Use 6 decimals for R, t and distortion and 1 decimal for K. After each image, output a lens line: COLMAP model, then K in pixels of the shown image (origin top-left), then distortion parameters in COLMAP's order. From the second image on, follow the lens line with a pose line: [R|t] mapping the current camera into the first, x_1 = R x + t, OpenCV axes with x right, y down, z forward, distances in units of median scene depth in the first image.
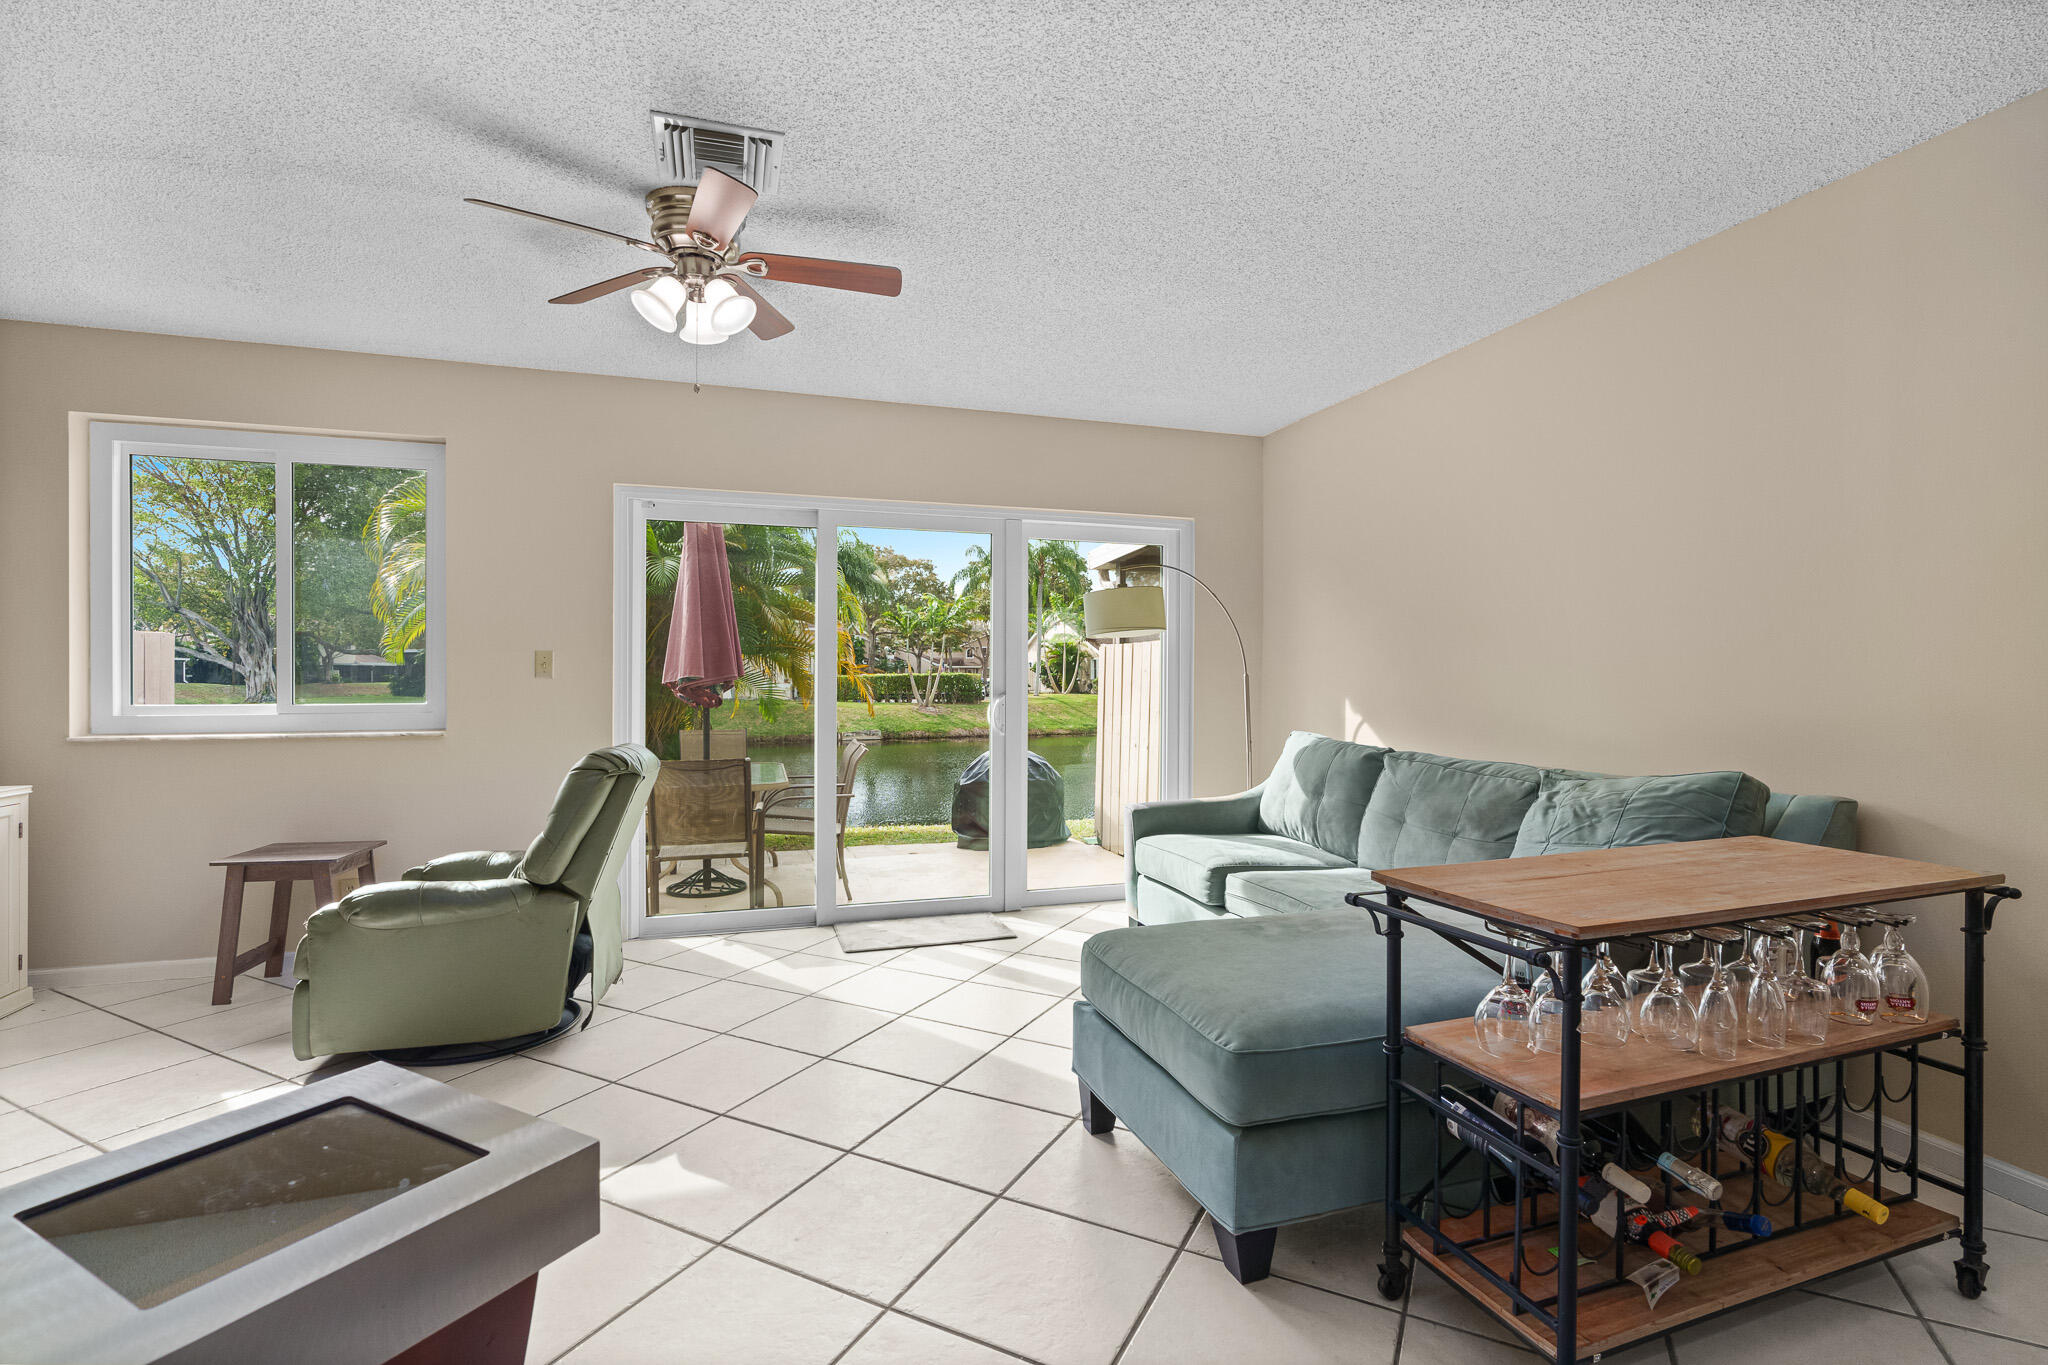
lens RADIAL K [[932.7, 0, 1028.9], [0, 932.7, 676.1], [0, 0, 1]] dist [-0.007460, 0.002984]
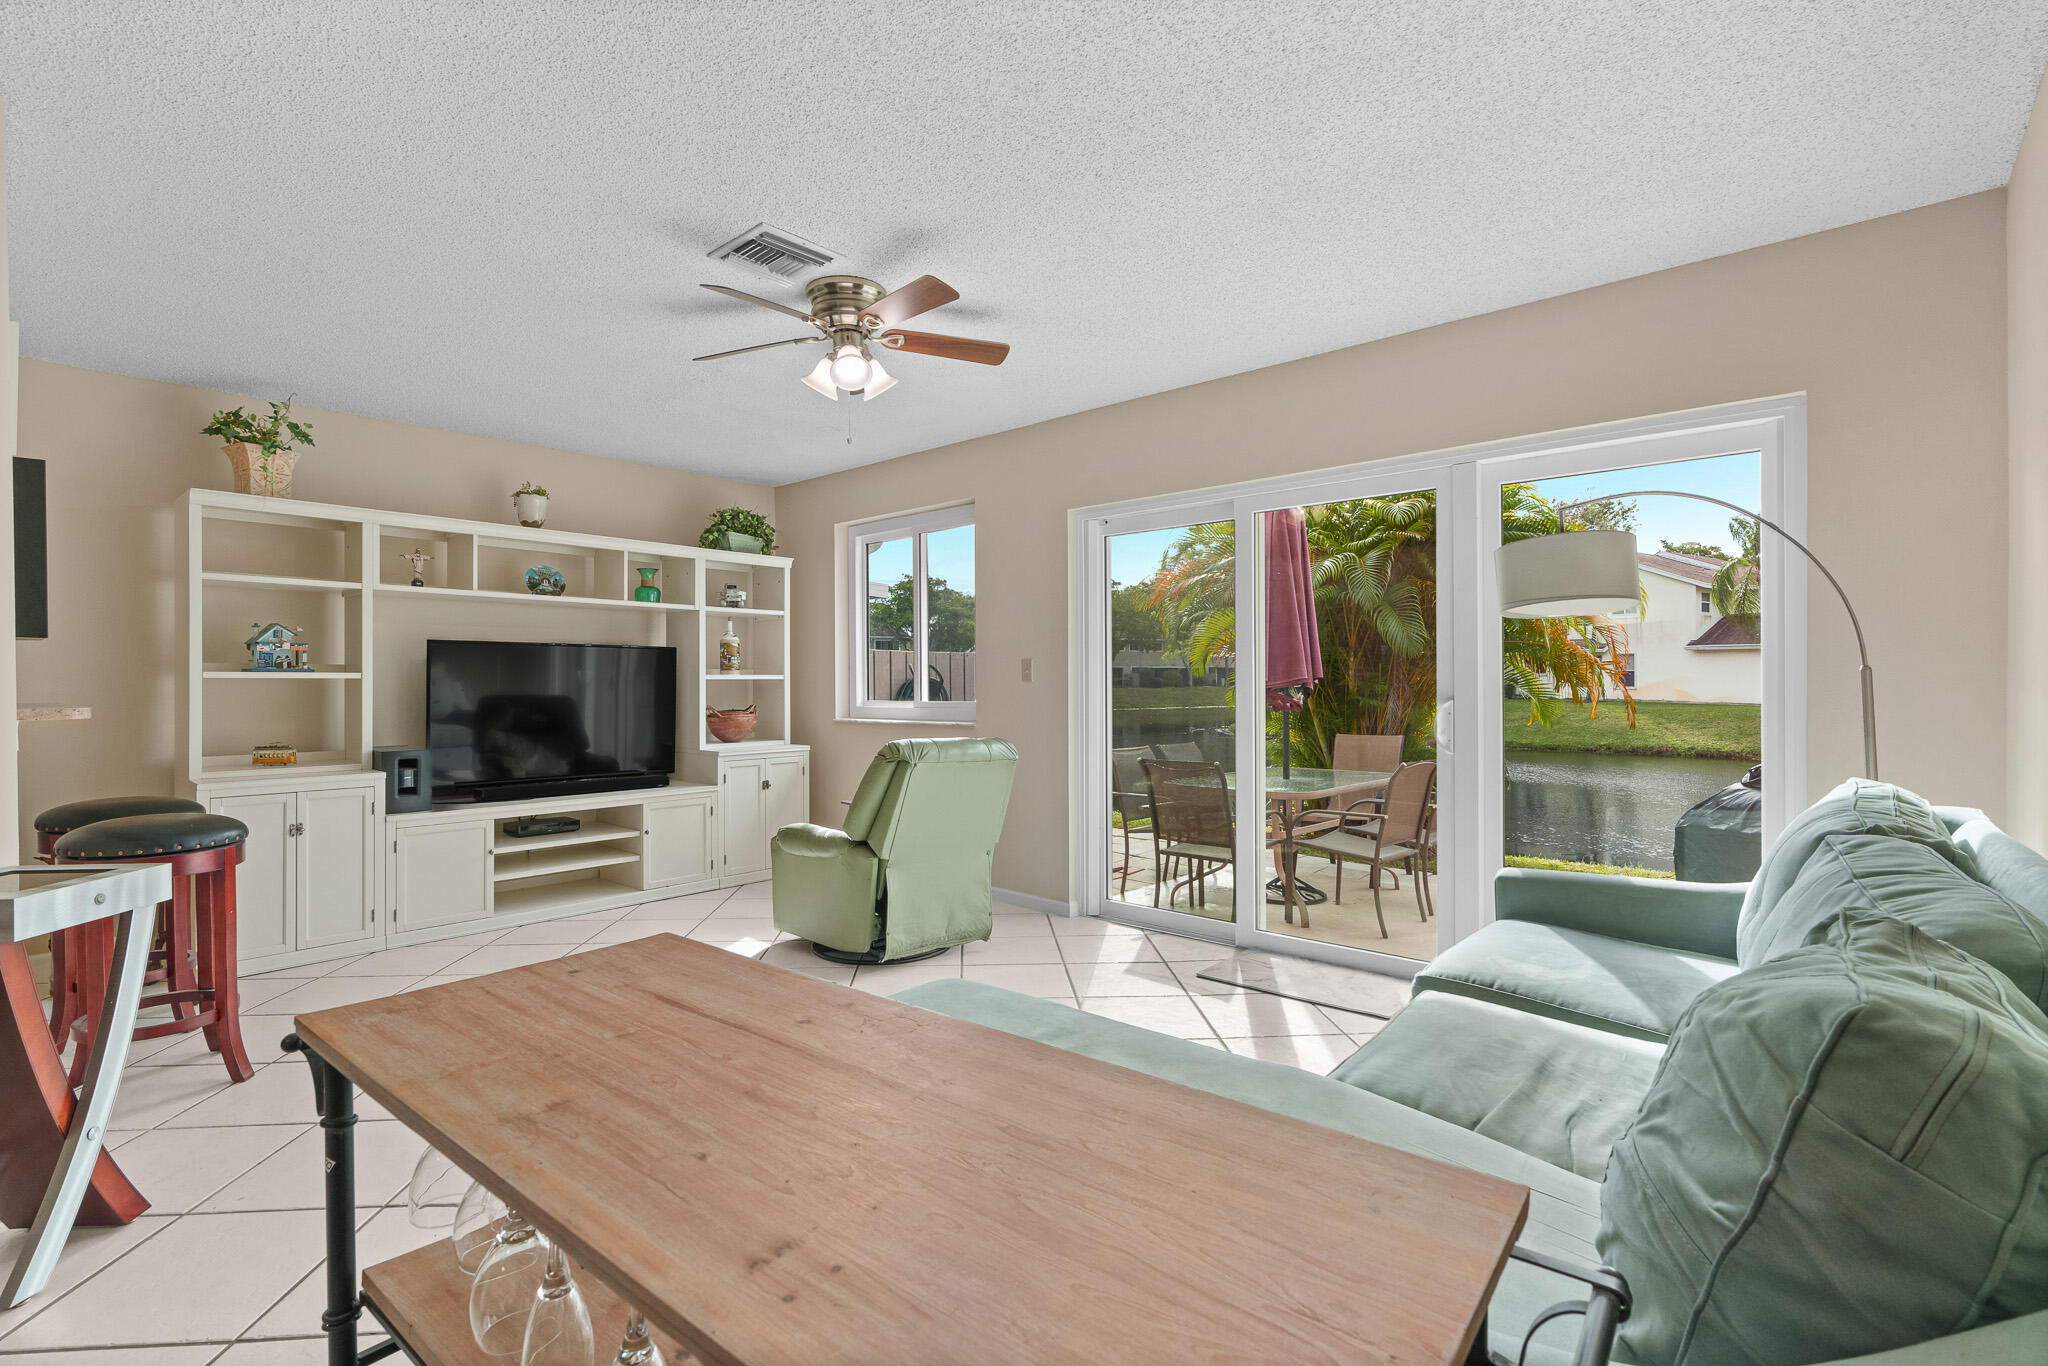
lens RADIAL K [[932.7, 0, 1043.2], [0, 932.7, 685.6], [0, 0, 1]] dist [-0.007460, 0.002984]
pose [[0.500957, -0.002223, -0.865469, 0.690830], [0.009085, 0.999955, 0.002690, 0.003671], [0.865425, -0.009210, 0.500955, 0.521883]]
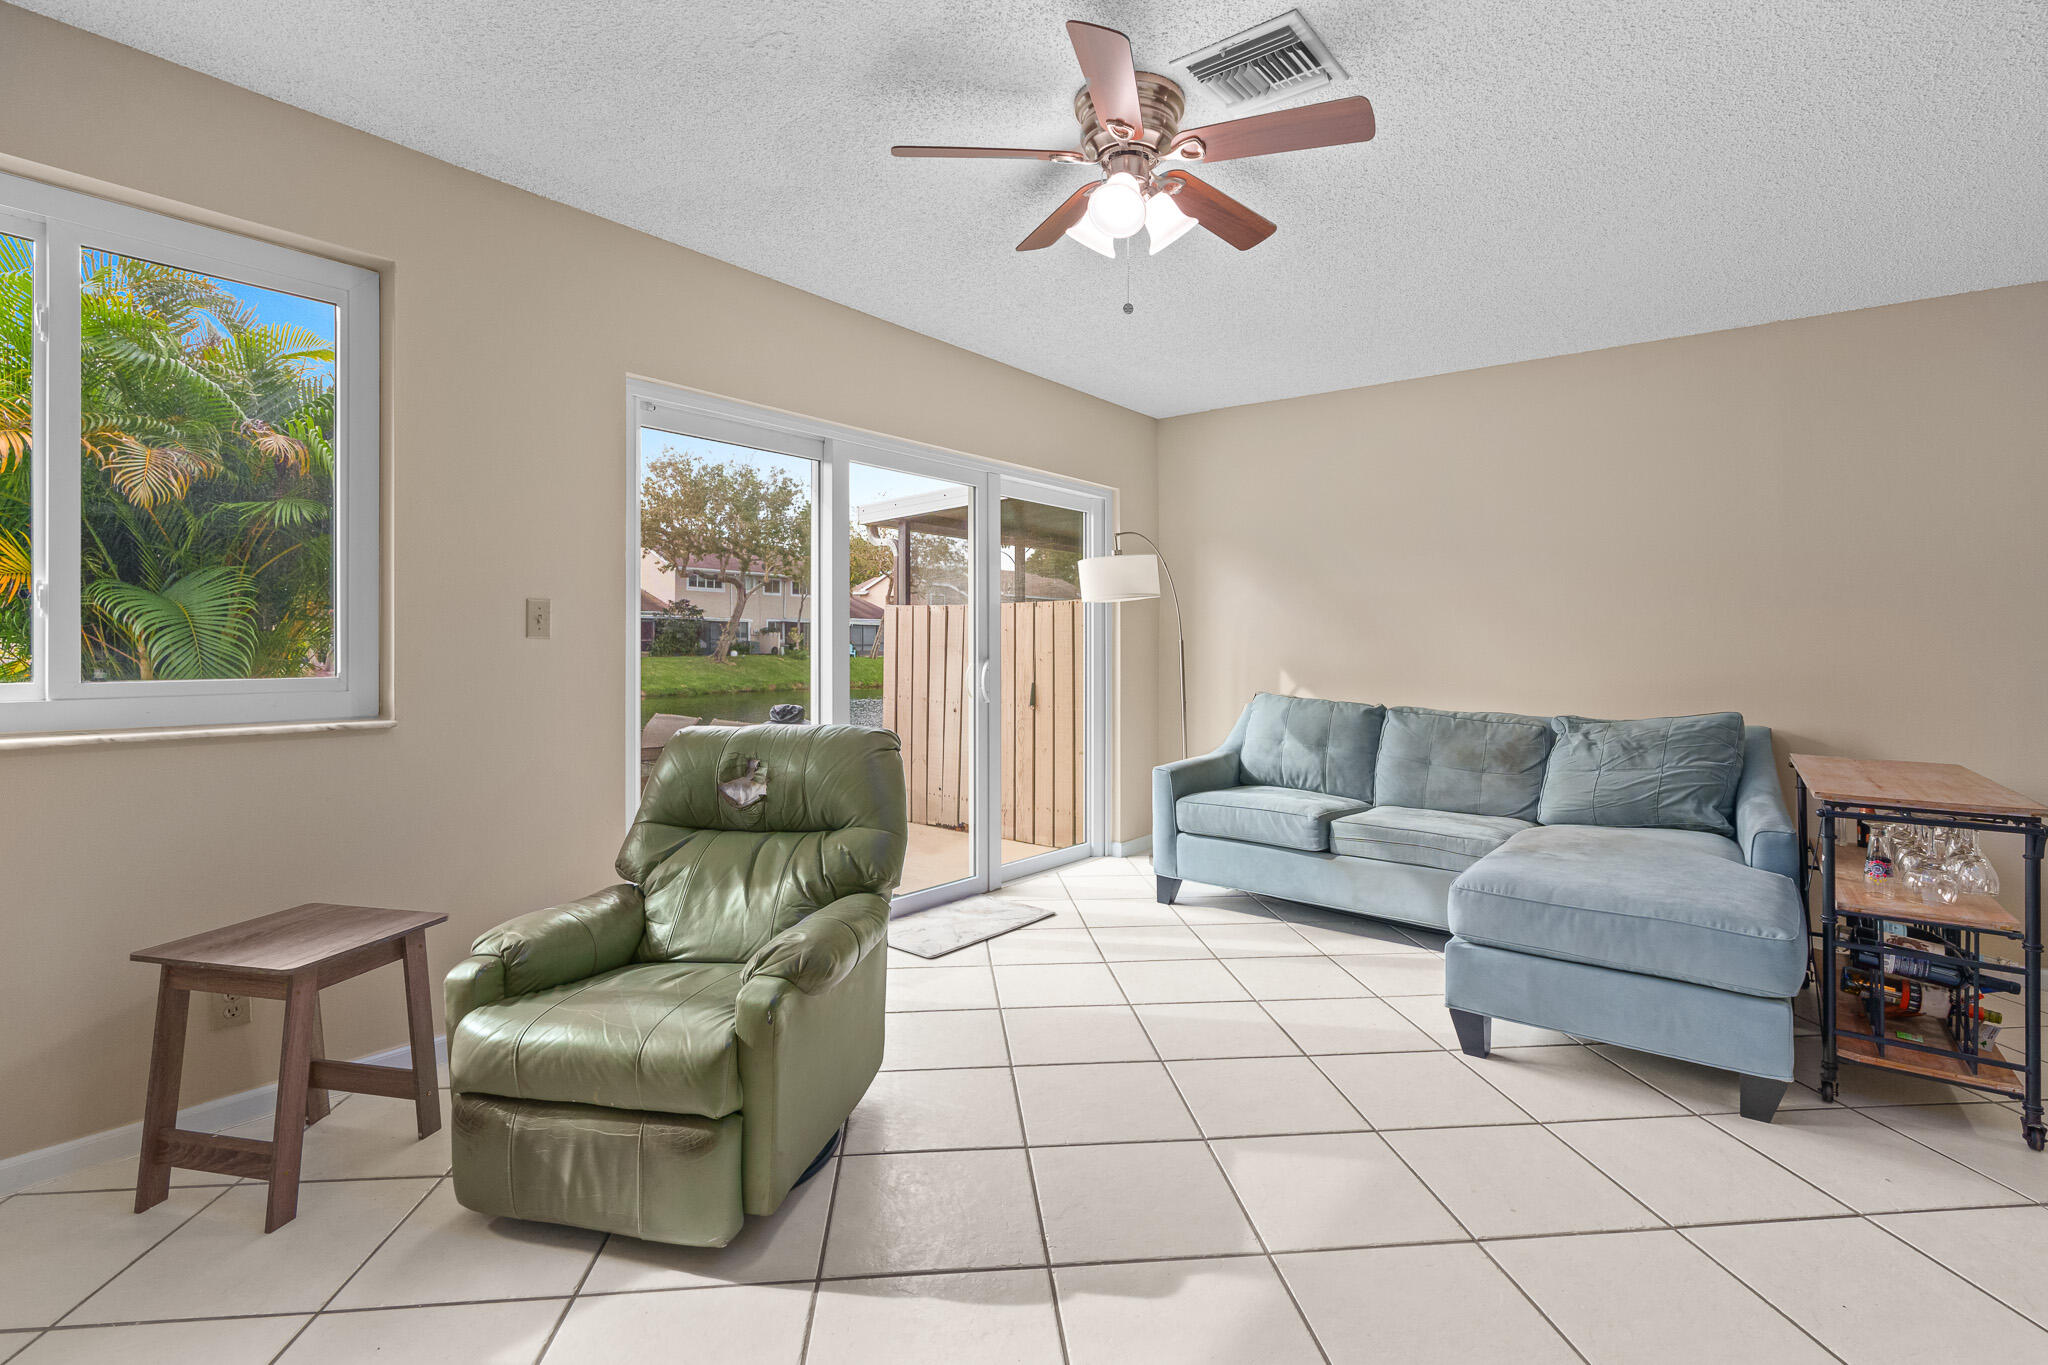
lens RADIAL K [[932.7, 0, 1007.8], [0, 932.7, 668.7], [0, 0, 1]] dist [-0.007460, 0.002984]
pose [[0.843439, -0.008221, 0.537162, -0.763701], [-0.008515, 0.999553, 0.028667, 0.002174], [-0.537158, -0.028753, 0.842992, 0.293092]]
